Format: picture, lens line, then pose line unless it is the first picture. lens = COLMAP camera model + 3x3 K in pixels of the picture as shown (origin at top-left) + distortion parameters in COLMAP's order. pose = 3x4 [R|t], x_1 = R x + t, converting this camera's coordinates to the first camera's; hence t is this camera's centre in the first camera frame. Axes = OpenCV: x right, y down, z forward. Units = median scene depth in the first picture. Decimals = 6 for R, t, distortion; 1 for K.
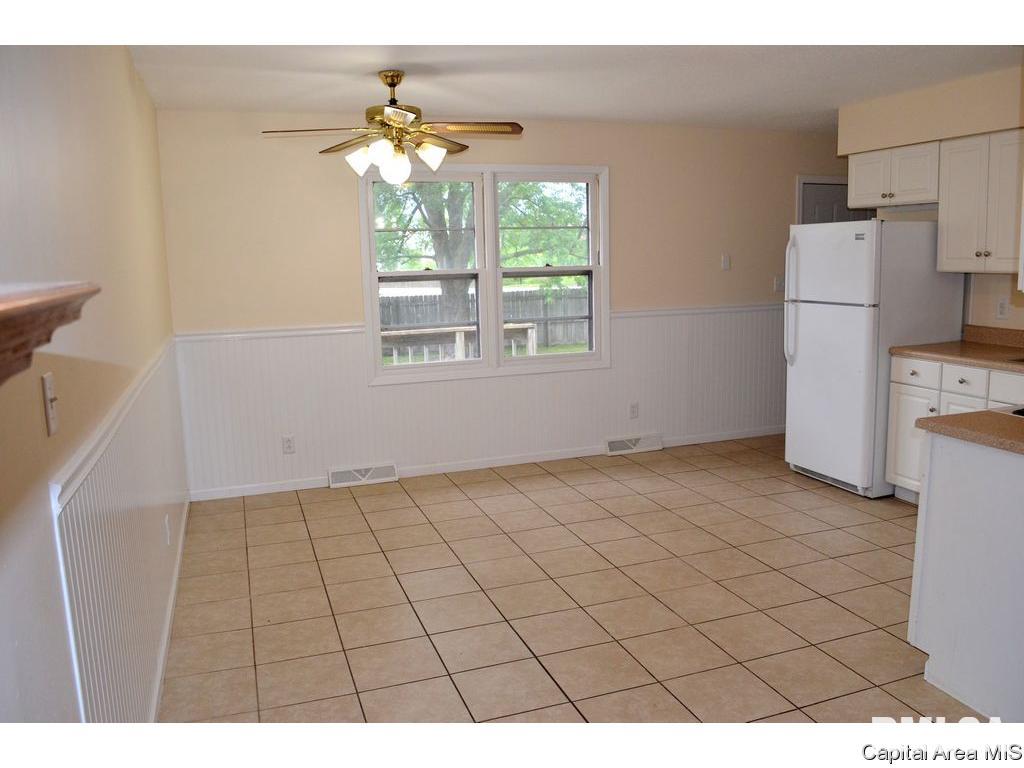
lens RADIAL K [[803.8, 0, 517.0], [0, 803.8, 388.3], [0, 0, 1]] dist [-0.081073, 0.010277]
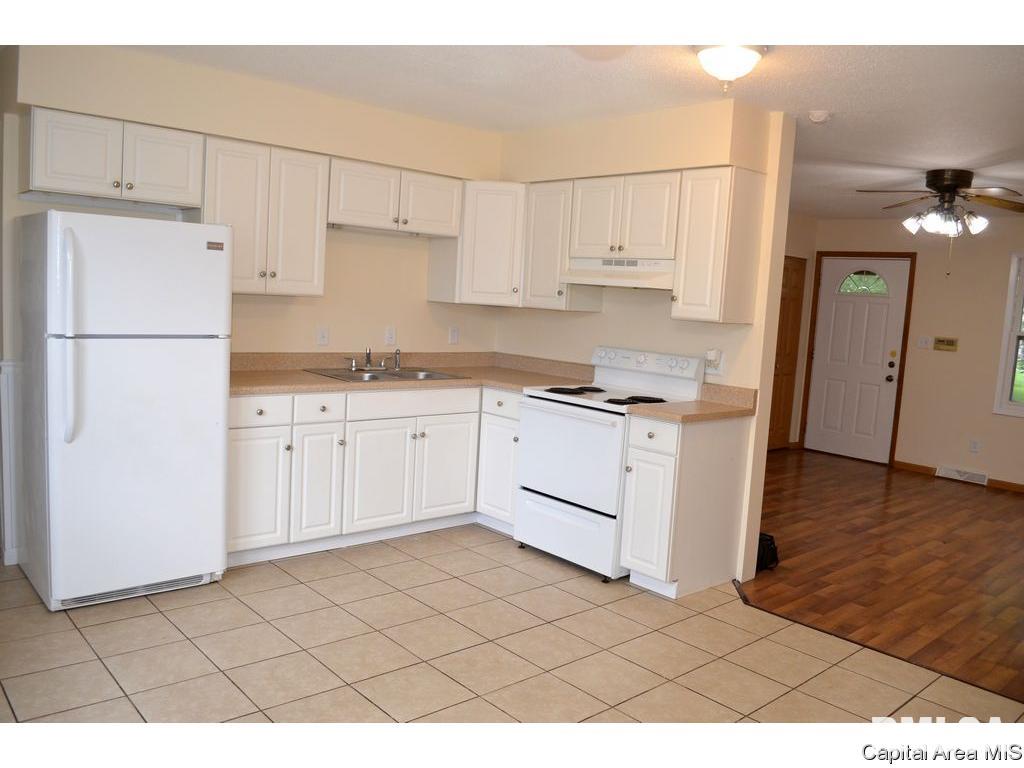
lens RADIAL K [[803.8, 0, 517.0], [0, 803.8, 388.3], [0, 0, 1]] dist [-0.081073, 0.010277]
pose [[-0.380626, -0.106839, 0.918536, -0.392722], [0.096379, 0.983310, 0.154311, -0.151293], [-0.919693, 0.147263, -0.363977, 1.054791]]
